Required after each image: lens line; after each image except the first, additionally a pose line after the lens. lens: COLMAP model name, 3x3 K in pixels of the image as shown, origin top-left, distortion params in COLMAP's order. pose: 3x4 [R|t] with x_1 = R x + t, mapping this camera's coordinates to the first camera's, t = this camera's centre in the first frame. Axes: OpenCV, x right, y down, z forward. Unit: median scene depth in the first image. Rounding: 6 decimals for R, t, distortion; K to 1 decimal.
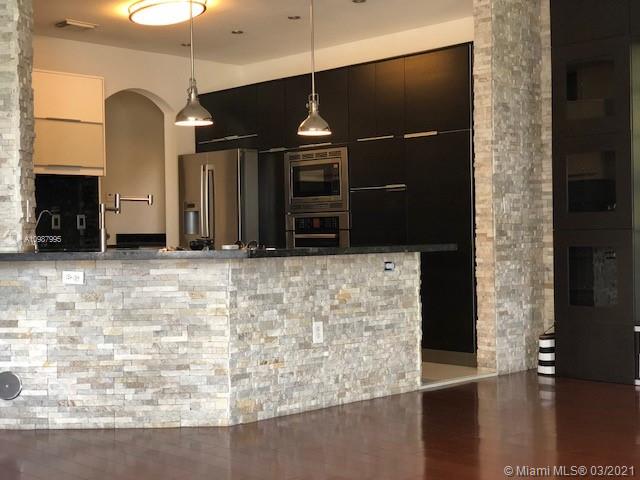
lens RADIAL K [[967.6, 0, 322.4], [0, 967.6, 236.1], [0, 0, 1]] dist [0.084748, 0.000000]
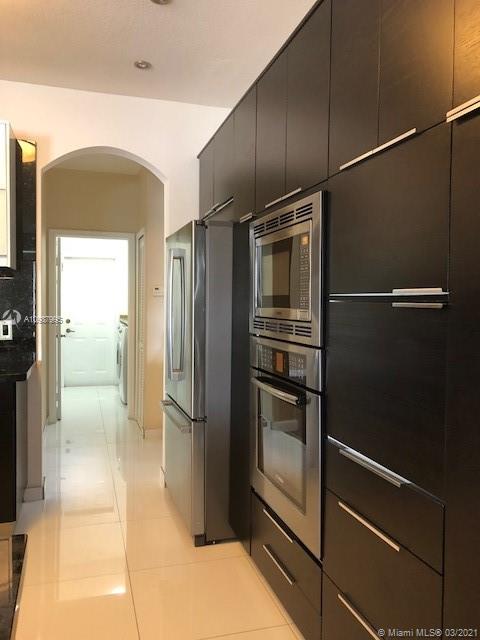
lens RADIAL K [[522.3, 0, 238.0], [0, 522.3, 318.3], [0, 0, 1]] dist [0.056338, -0.060702]
pose [[0.882901, 0.037613, -0.468050, 0.112344], [-0.022459, 0.999028, 0.037917, -0.052264], [0.469022, -0.022965, 0.882888, 0.892243]]
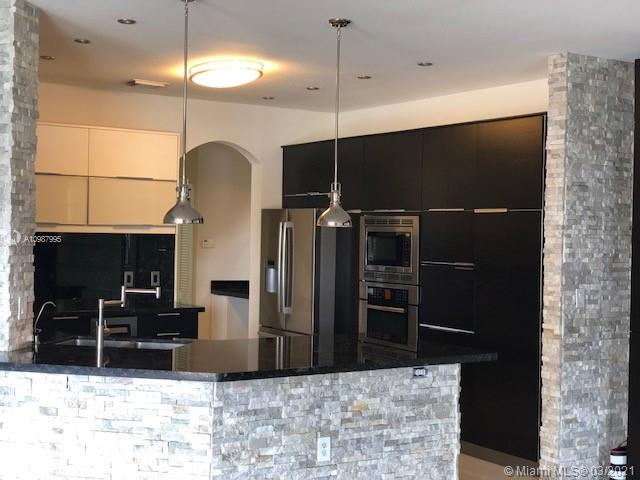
lens RADIAL K [[967.6, 0, 319.9], [0, 967.6, 243.5], [0, 0, 1]] dist [0.084748, 0.000000]
pose [[0.978945, 0.037932, -0.200567, 0.134706], [-0.035897, 0.999261, 0.013778, -0.085165], [0.200941, -0.006289, 0.979583, 0.088690]]
